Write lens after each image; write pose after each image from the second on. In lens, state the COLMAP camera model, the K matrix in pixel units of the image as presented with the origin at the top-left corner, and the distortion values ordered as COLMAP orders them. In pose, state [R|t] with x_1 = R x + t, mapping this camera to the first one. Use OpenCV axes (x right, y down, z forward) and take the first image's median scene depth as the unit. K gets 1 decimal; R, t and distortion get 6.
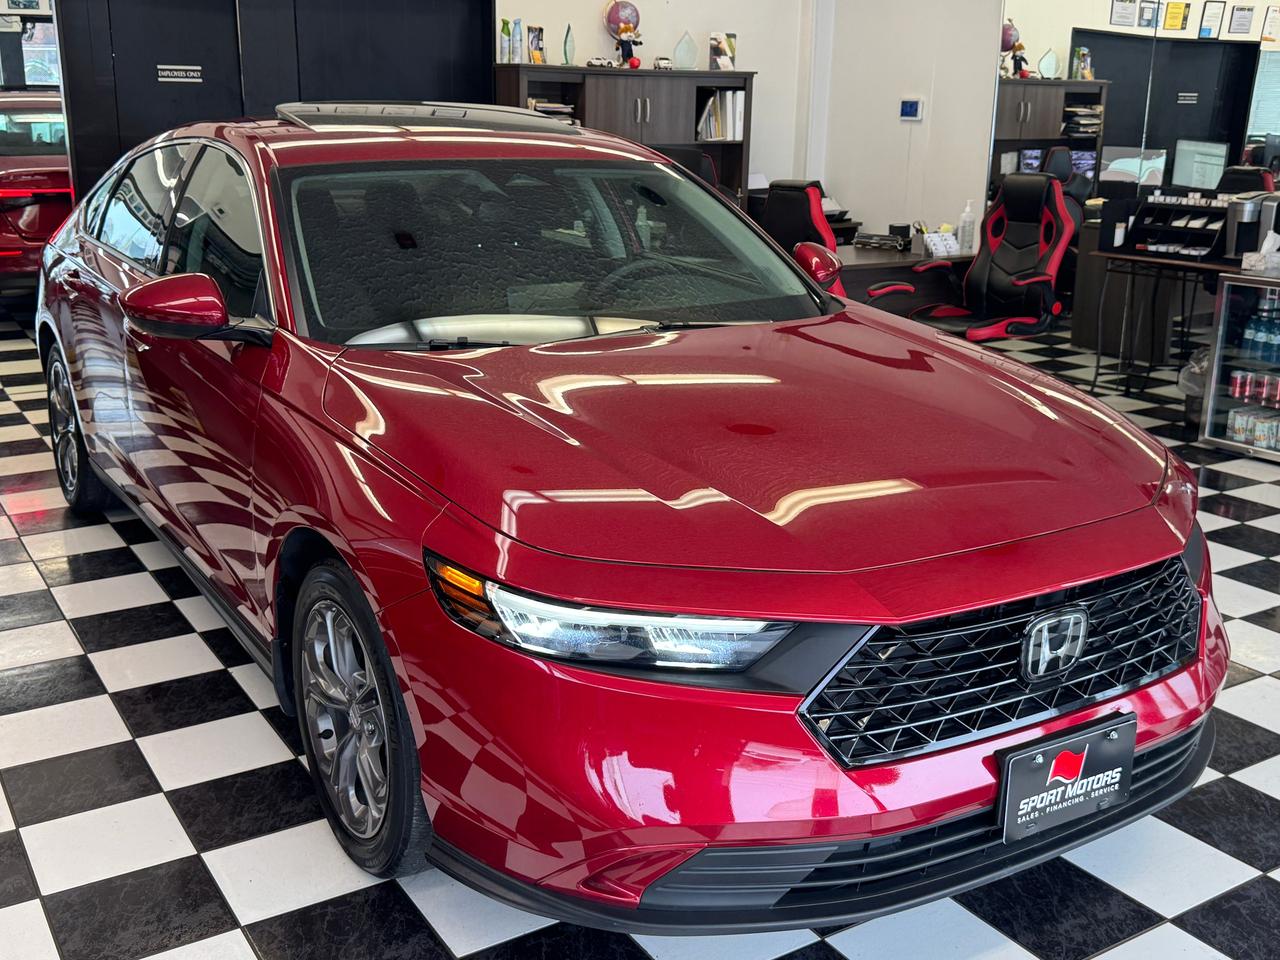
lens RADIAL K [[1328.6, 0, 640.0], [0, 1328.6, 480.0], [0, 0, 1]] dist [0.044955, -0.008527]
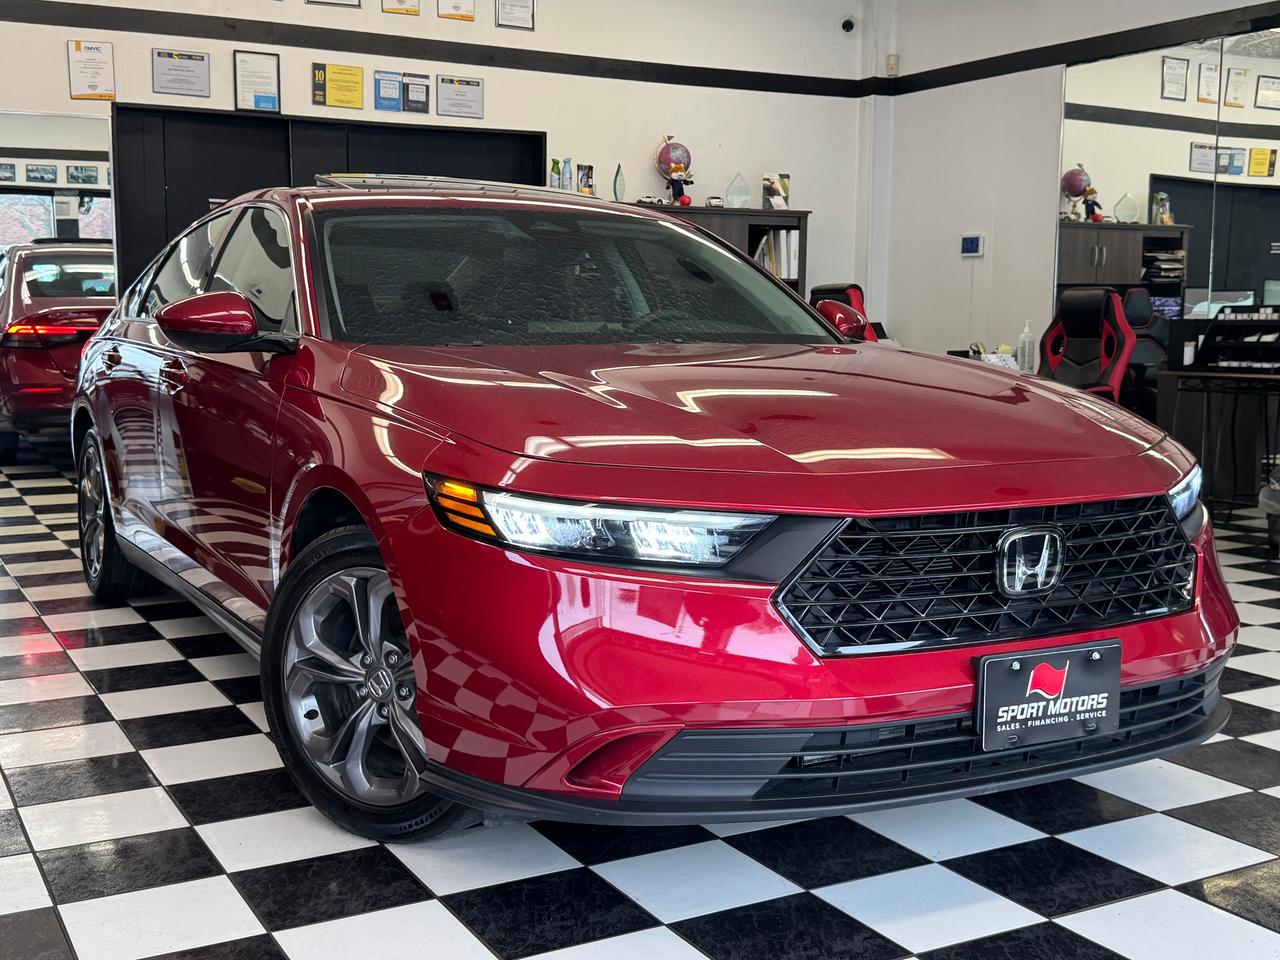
lens RADIAL K [[1485.6, 0, 640.0], [0, 1485.6, 480.0], [0, 0, 1]] dist [0.052355, 0.074088]
pose [[0.998476, 0.000743, -0.055181, 0.027625], [-0.010388, 0.984564, -0.174715, 0.098465], [0.054200, 0.175022, 0.983072, -0.056100]]
